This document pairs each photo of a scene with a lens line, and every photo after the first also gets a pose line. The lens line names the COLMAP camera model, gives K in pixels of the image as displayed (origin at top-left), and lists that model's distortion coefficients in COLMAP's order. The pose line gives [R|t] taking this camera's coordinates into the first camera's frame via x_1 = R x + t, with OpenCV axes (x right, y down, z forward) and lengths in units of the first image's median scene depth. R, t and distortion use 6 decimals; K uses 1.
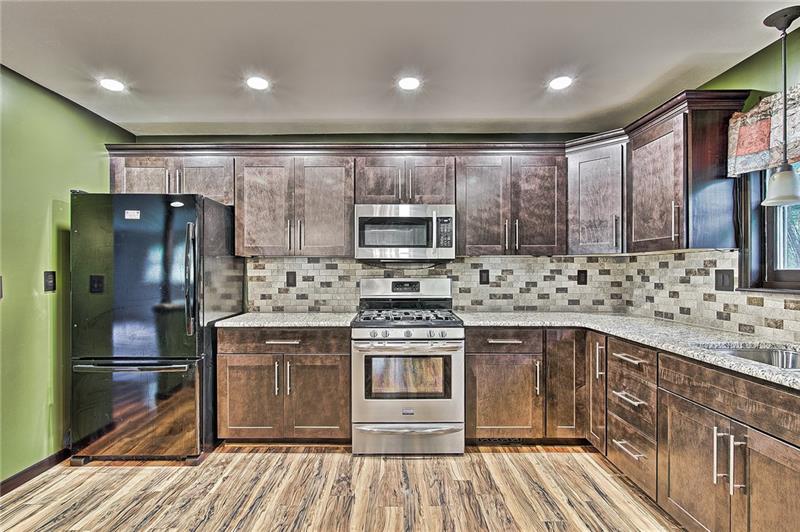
lens RADIAL K [[387.0, 0, 399.1], [0, 387.0, 270.7], [0, 0, 1]] dist [-0.001475, -0.002299]
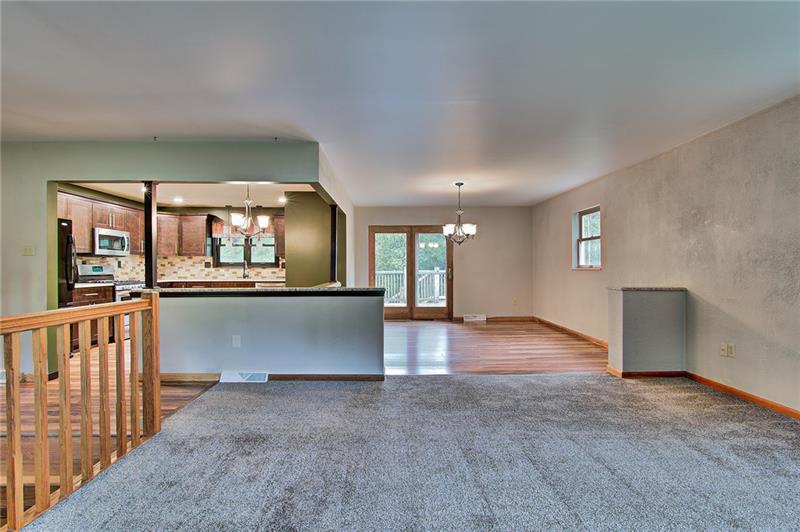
lens RADIAL K [[387.0, 0, 392.8], [0, 387.0, 267.5], [0, 0, 1]] dist [-0.001475, -0.002299]
pose [[-0.019412, 0.001904, 0.999810, -2.734861], [0.001118, 0.999998, -0.001882, 0.054931], [-0.999811, 0.001081, -0.019414, -0.645920]]
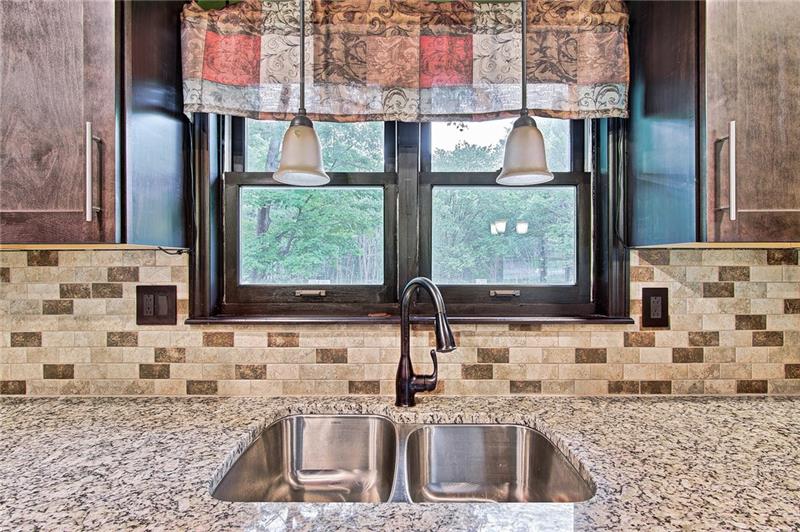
lens RADIAL K [[387.0, 0, 403.6], [0, 387.0, 267.5], [0, 0, 1]] dist [-0.001475, -0.002299]
pose [[0.005412, 0.000644, 0.999985, 0.290824], [0.001923, 0.999998, -0.000654, -0.026597], [-0.999984, 0.001926, 0.005410, 0.628635]]
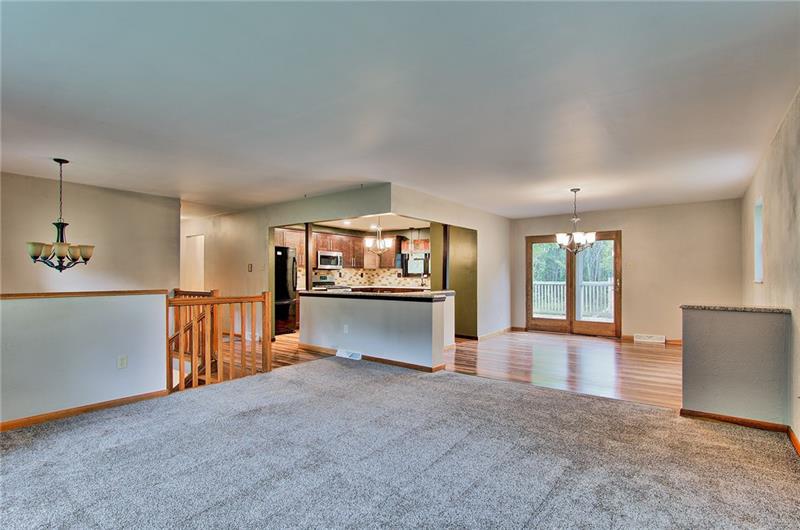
lens RADIAL K [[387.0, 0, 392.6], [0, 387.0, 277.6], [0, 0, 1]] dist [-0.001475, -0.002299]
pose [[0.609290, 0.002010, 0.792945, -2.777534], [-0.004245, 0.999991, 0.000727, 0.047309], [-0.792936, -0.003809, 0.609293, -1.694845]]
